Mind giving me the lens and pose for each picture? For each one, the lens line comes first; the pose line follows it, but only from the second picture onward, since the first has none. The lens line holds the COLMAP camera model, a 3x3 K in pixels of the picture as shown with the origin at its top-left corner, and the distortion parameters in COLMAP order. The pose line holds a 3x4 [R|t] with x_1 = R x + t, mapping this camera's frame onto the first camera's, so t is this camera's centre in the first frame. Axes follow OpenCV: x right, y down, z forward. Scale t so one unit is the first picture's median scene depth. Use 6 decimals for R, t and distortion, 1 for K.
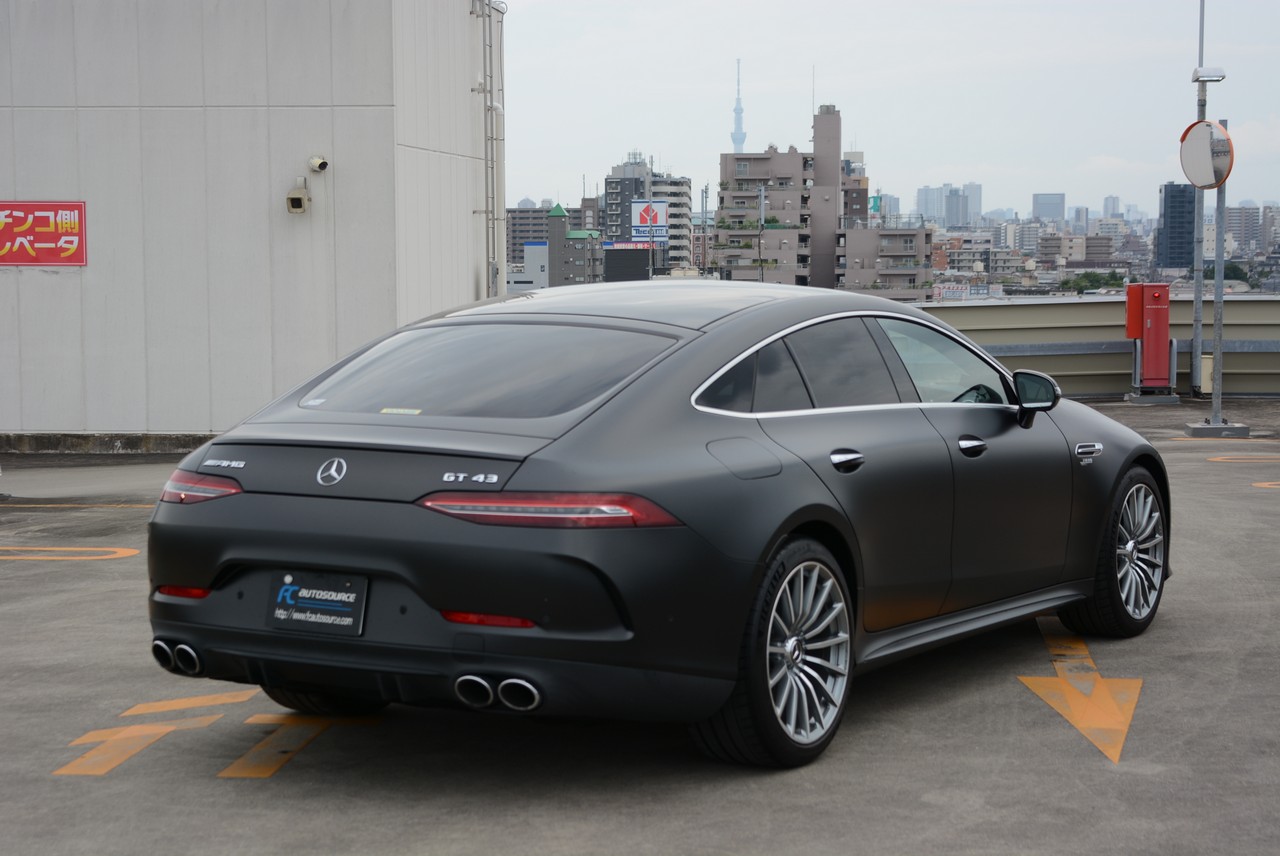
lens RADIAL K [[1627.6, 0, 676.3], [0, 1627.6, 424.2], [0, 0, 1]] dist [0.022445, 0.000591]
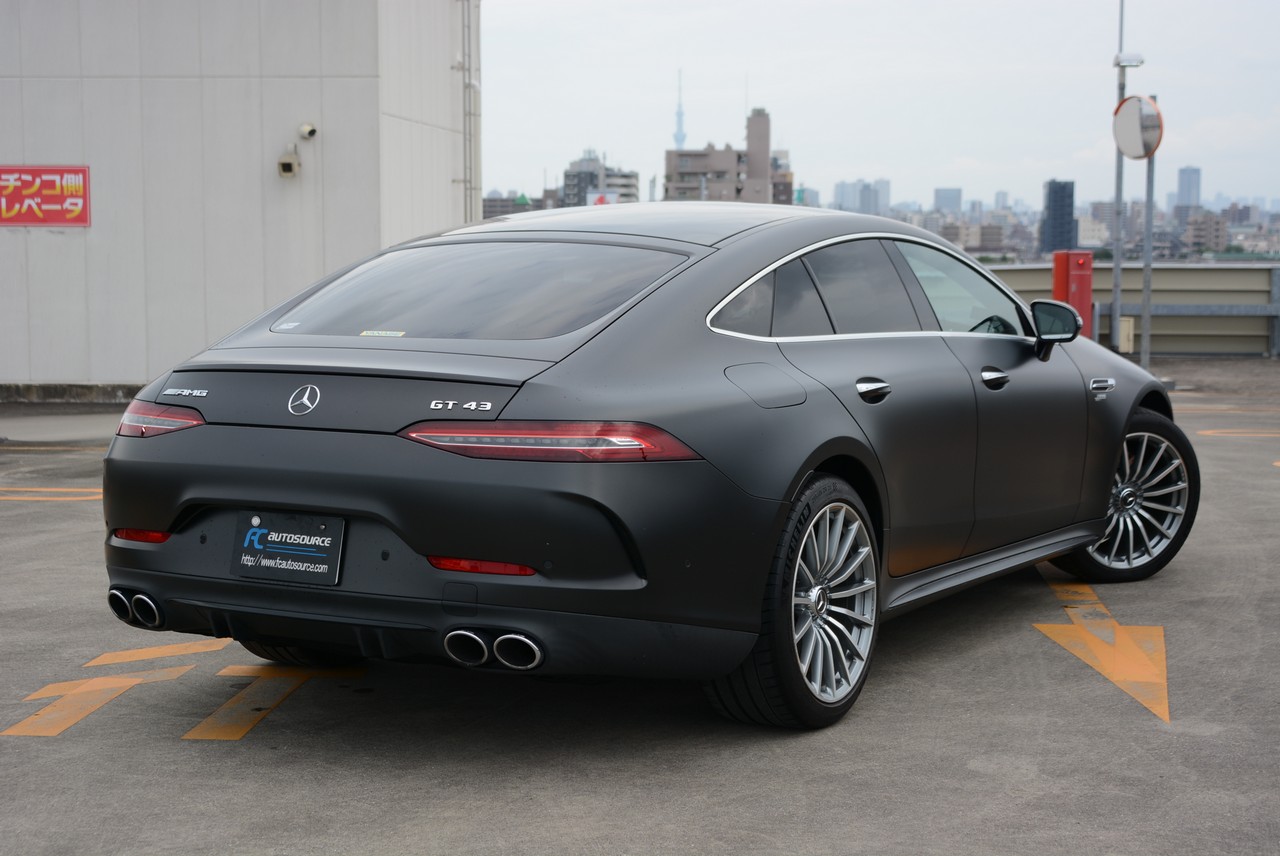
lens RADIAL K [[1382.6, 0, 640.0], [0, 1382.6, 428.0], [0, 0, 1]] dist [-0.010865, 0.016721]
pose [[0.999890, 0.003102, 0.014490, -0.036950], [-0.003500, 0.999613, 0.027586, 0.020757], [-0.014399, -0.027633, 0.999514, 0.220561]]
